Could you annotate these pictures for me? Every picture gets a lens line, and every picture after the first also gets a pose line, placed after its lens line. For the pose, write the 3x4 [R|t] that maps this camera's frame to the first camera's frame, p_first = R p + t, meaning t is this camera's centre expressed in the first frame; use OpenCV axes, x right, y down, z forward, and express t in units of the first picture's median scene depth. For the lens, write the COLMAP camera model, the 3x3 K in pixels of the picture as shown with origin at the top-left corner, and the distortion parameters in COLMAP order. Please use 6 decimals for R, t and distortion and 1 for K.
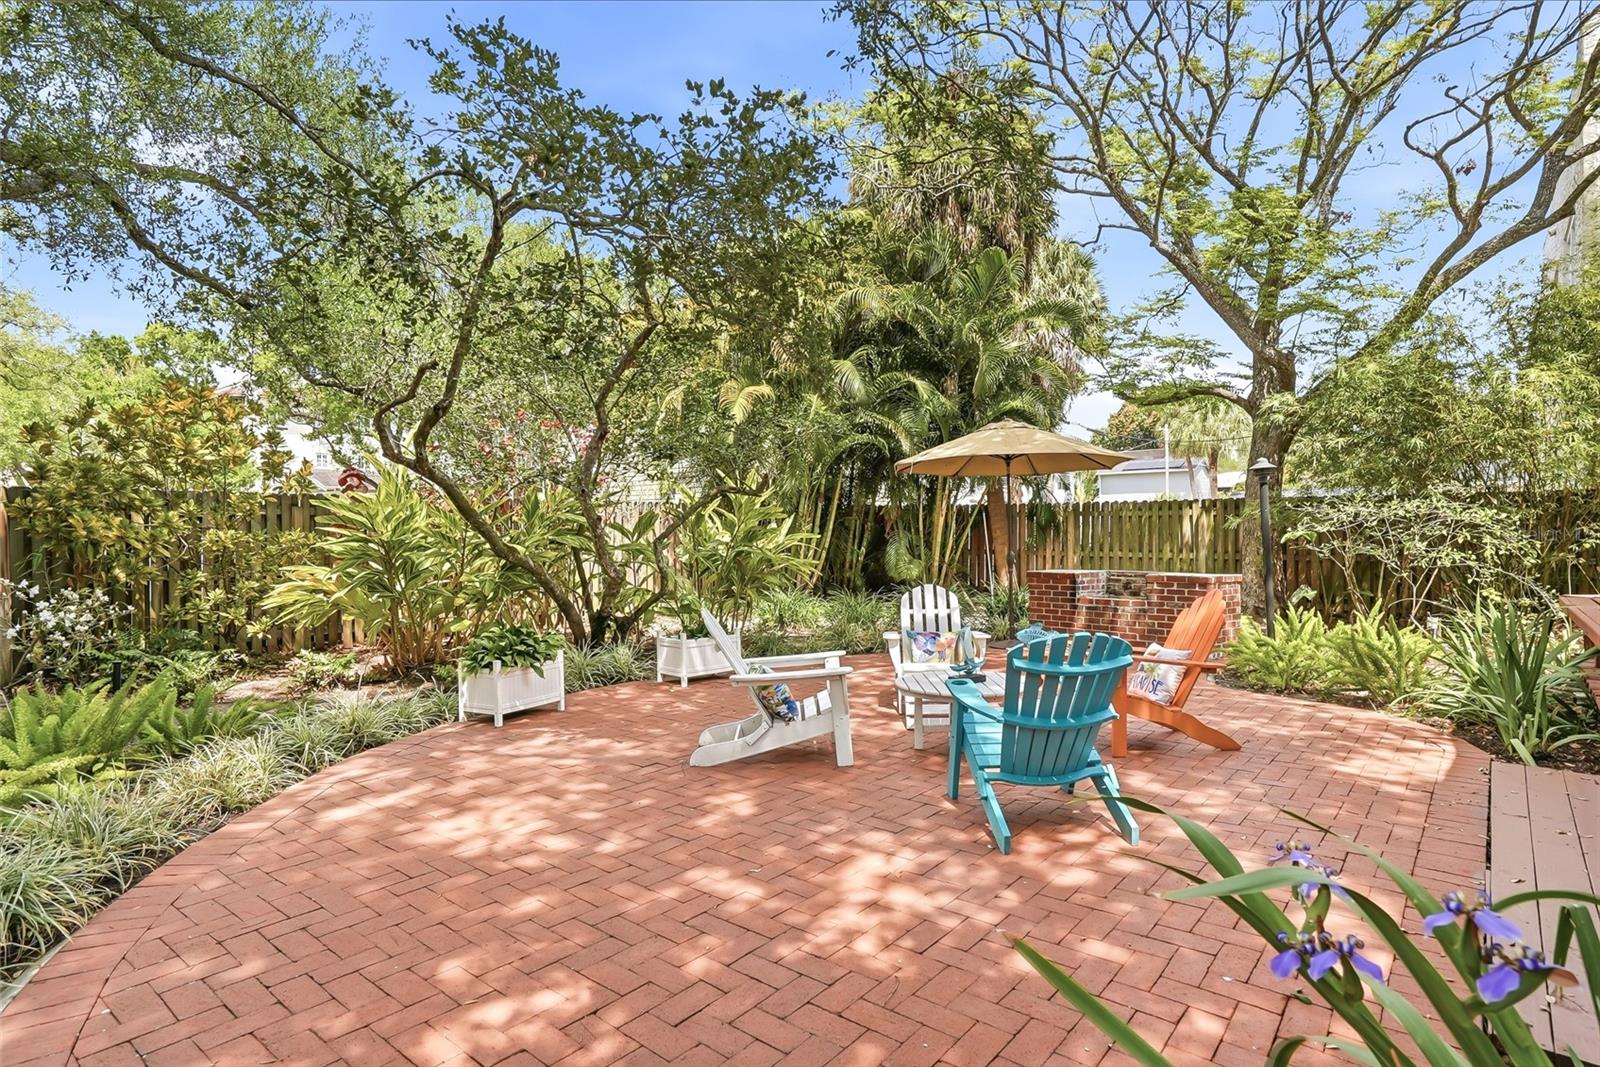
lens RADIAL K [[745.4, 0, 799.7], [0, 745.4, 536.2], [0, 0, 1]] dist [-0.021937, -0.000055]
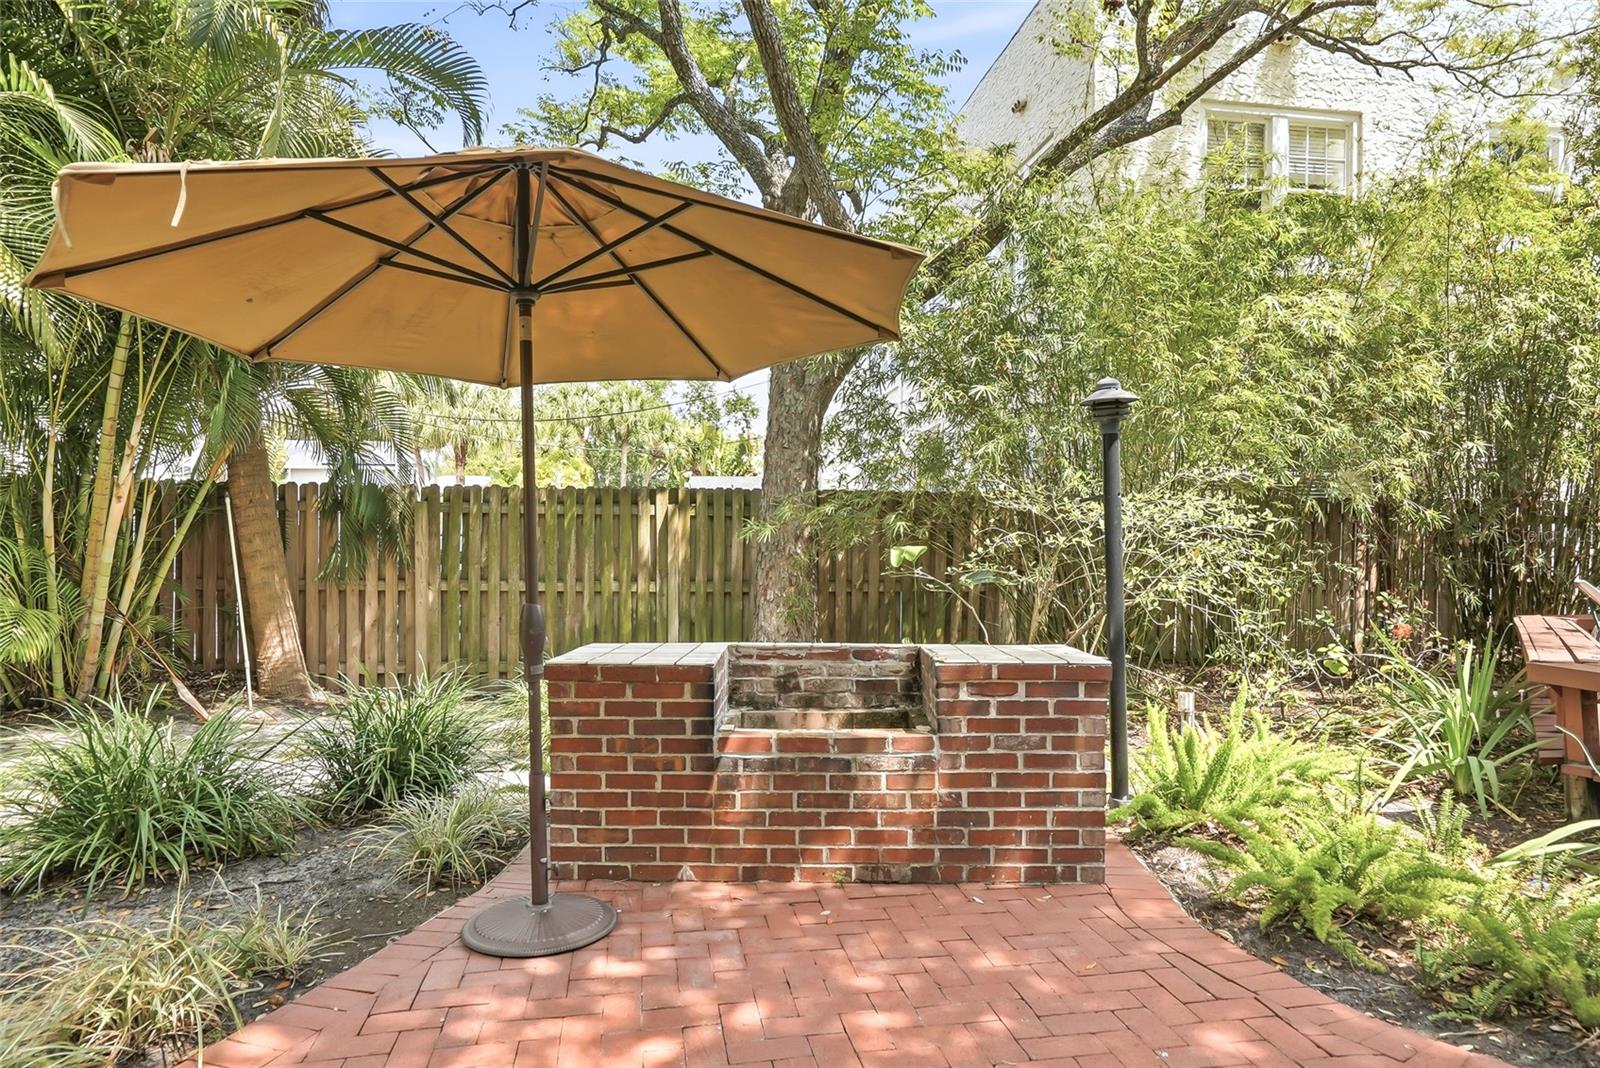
lens RADIAL K [[969.6, 0, 799.2], [0, 969.6, 546.7], [0, 0, 1]] dist [-0.007583, 0.000218]
pose [[0.653335, 0.005261, 0.757051, 0.040710], [-0.002102, 0.999985, -0.005135, -0.000546], [-0.757066, 0.001763, 0.653336, 0.428113]]
